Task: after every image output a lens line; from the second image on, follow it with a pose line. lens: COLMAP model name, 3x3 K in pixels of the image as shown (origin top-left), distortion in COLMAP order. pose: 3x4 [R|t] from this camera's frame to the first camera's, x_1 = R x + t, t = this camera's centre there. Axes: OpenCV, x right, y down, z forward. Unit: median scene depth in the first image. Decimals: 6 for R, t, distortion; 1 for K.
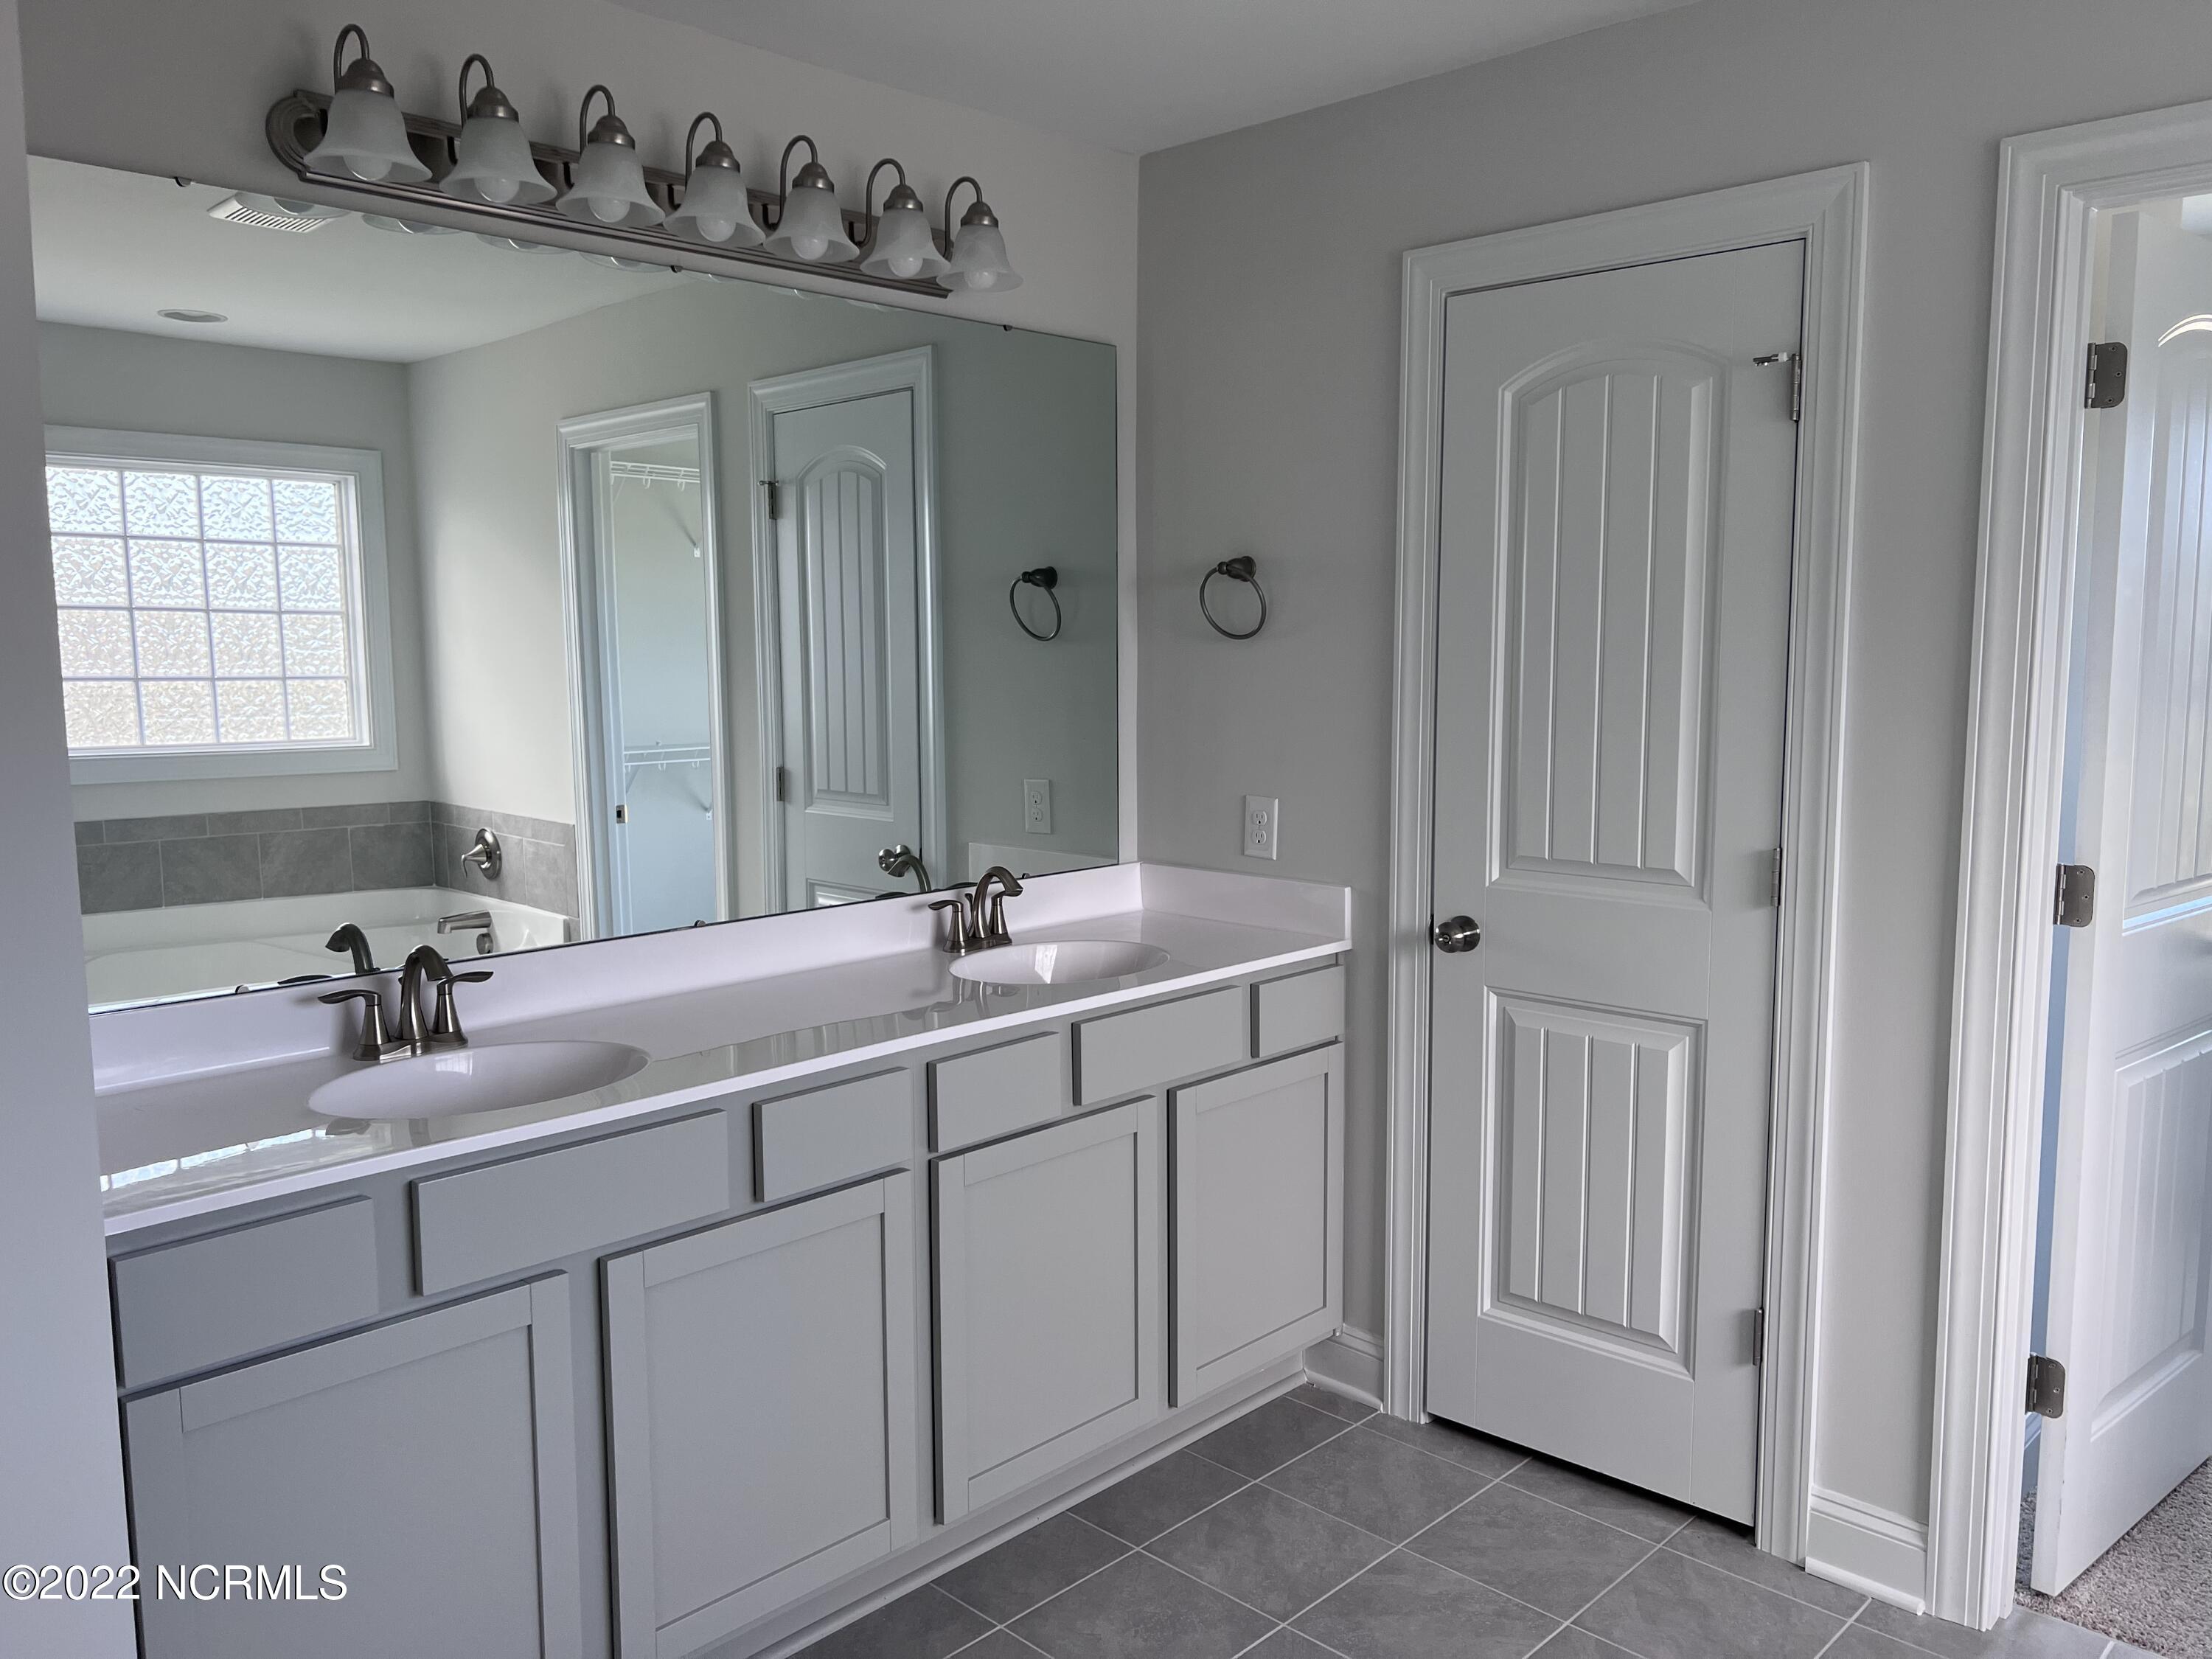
lens RADIAL K [[1763.1, 0, 1106.0], [0, 1763.1, 829.5], [0, 0, 1]] dist [-0.004414, -0.000516]
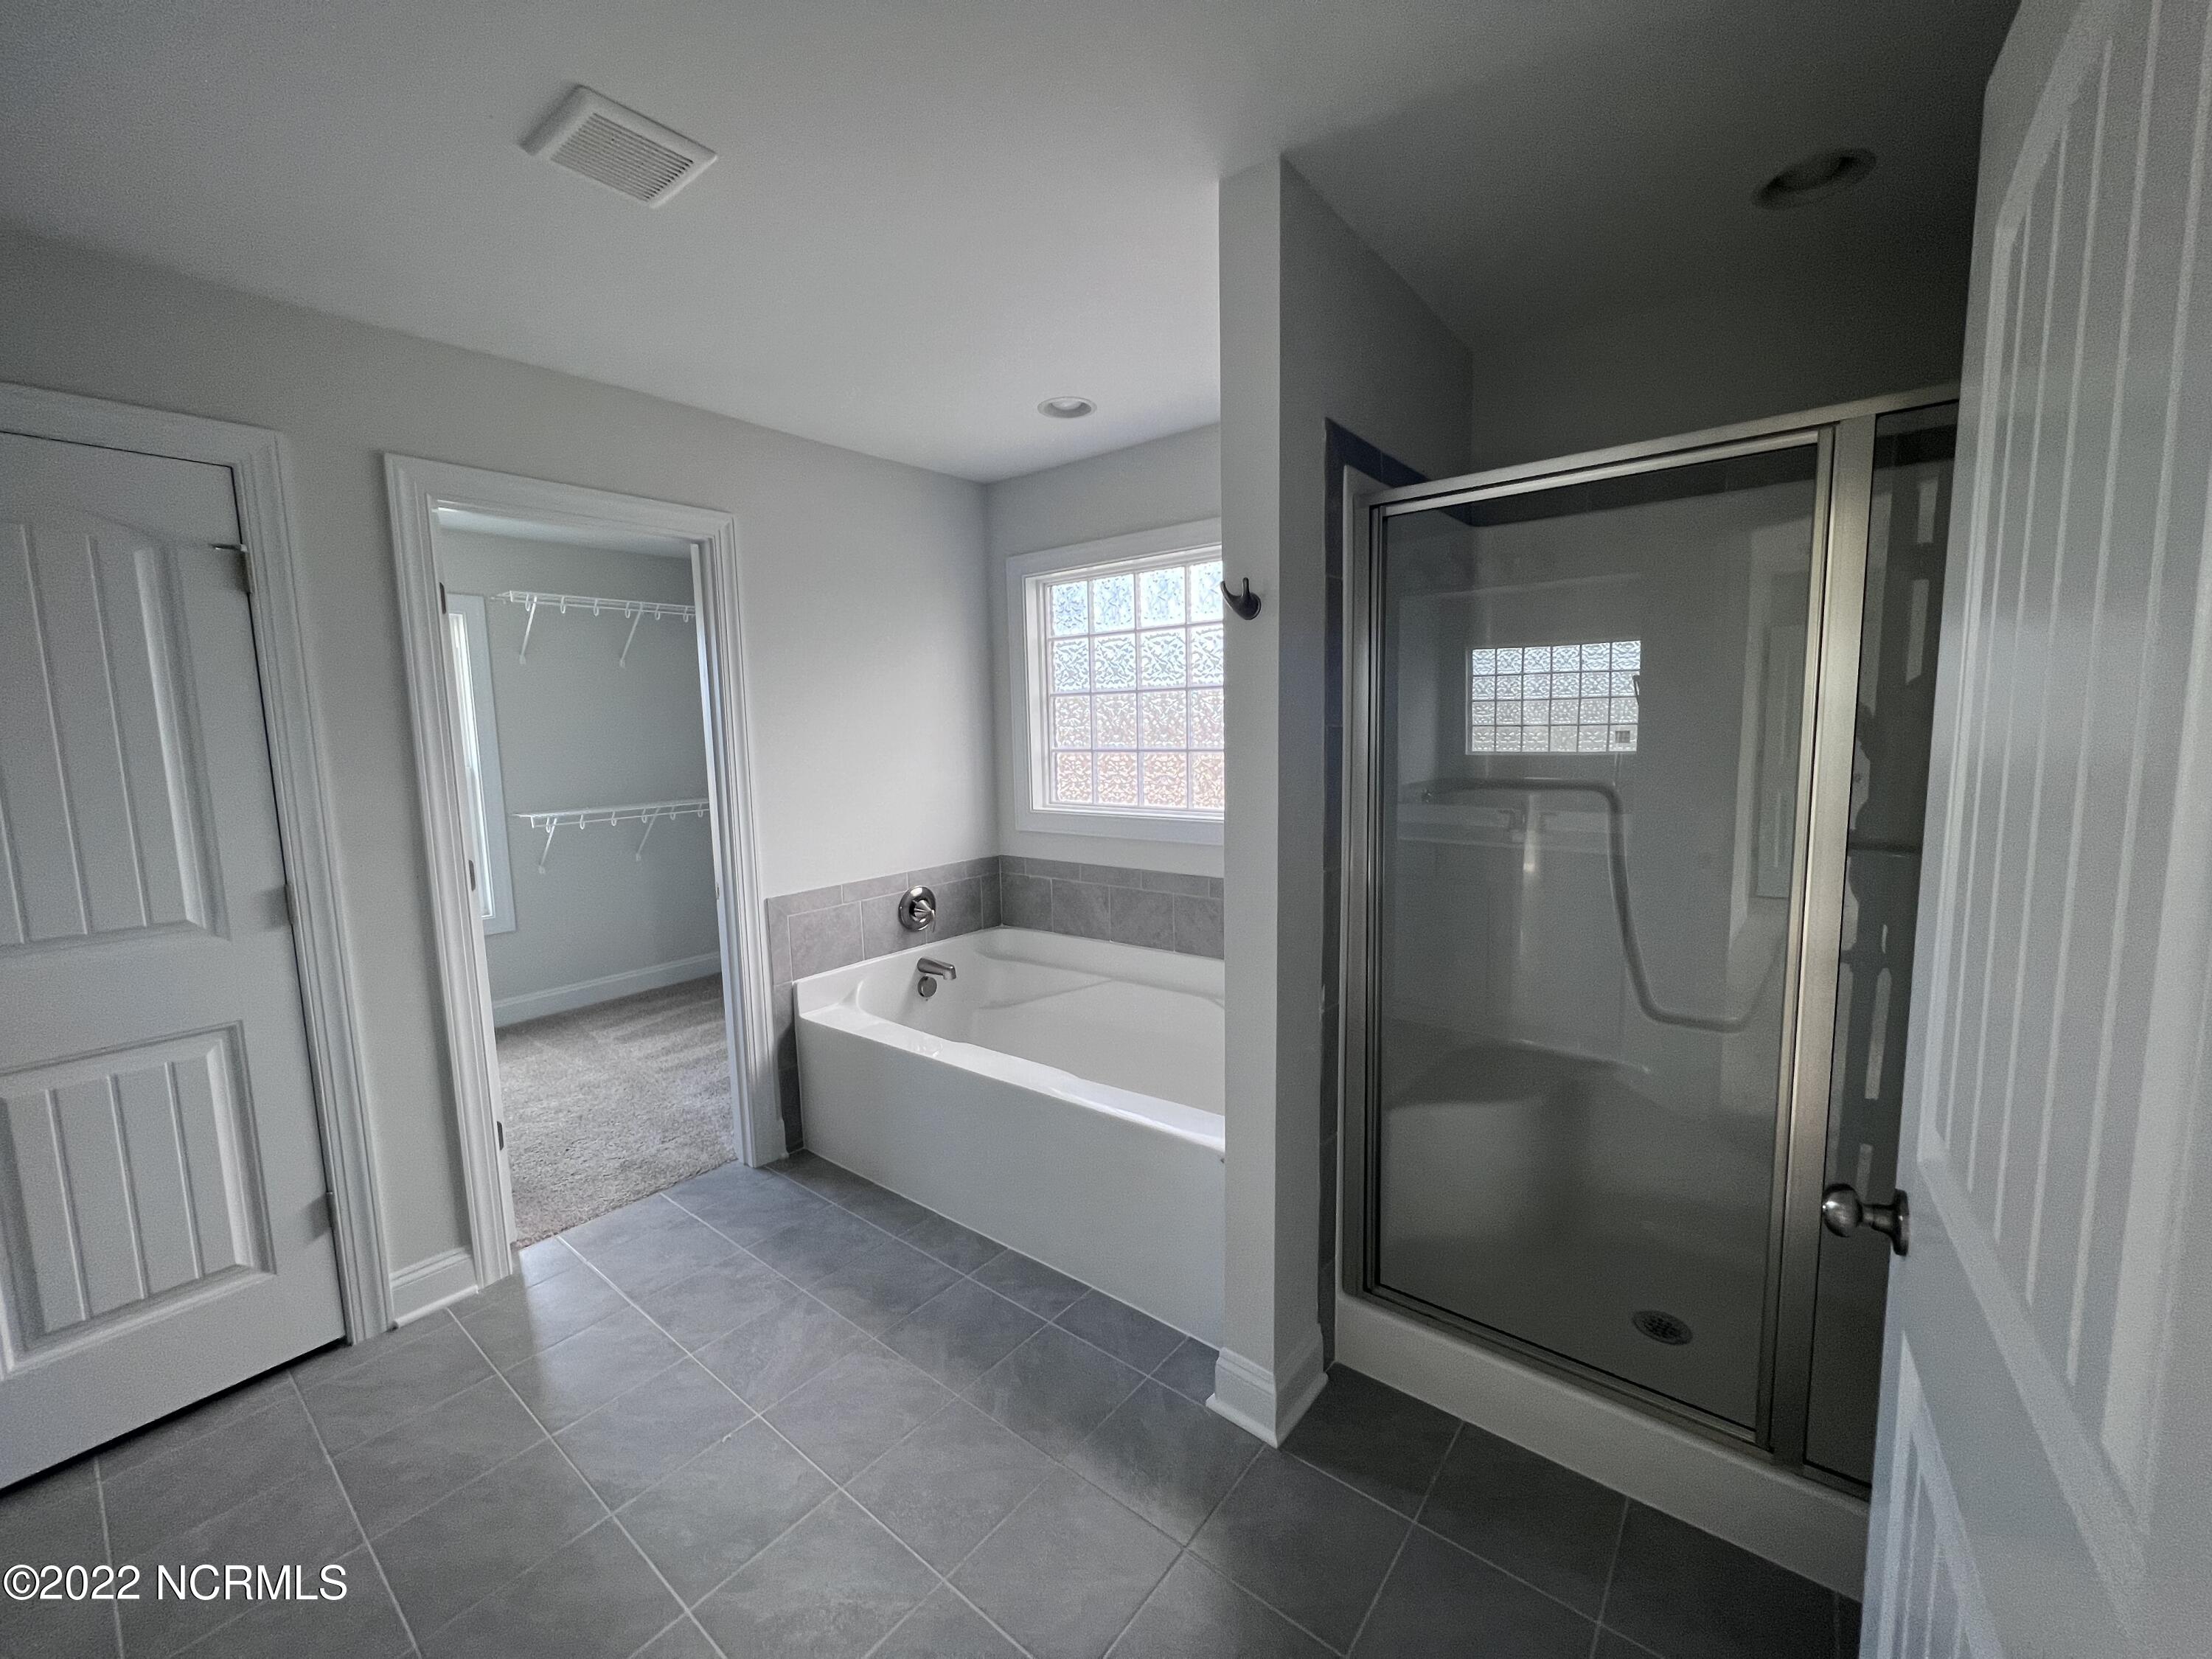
lens RADIAL K [[885.3, 0, 1103.0], [0, 885.3, 823.2], [0, 0, 1]] dist [0.000070, -0.000014]
pose [[-0.151944, -0.099989, 0.983319, -0.431303], [0.126608, 0.984705, 0.119693, -0.041337], [-0.980247, 0.142683, -0.136961, 0.415717]]
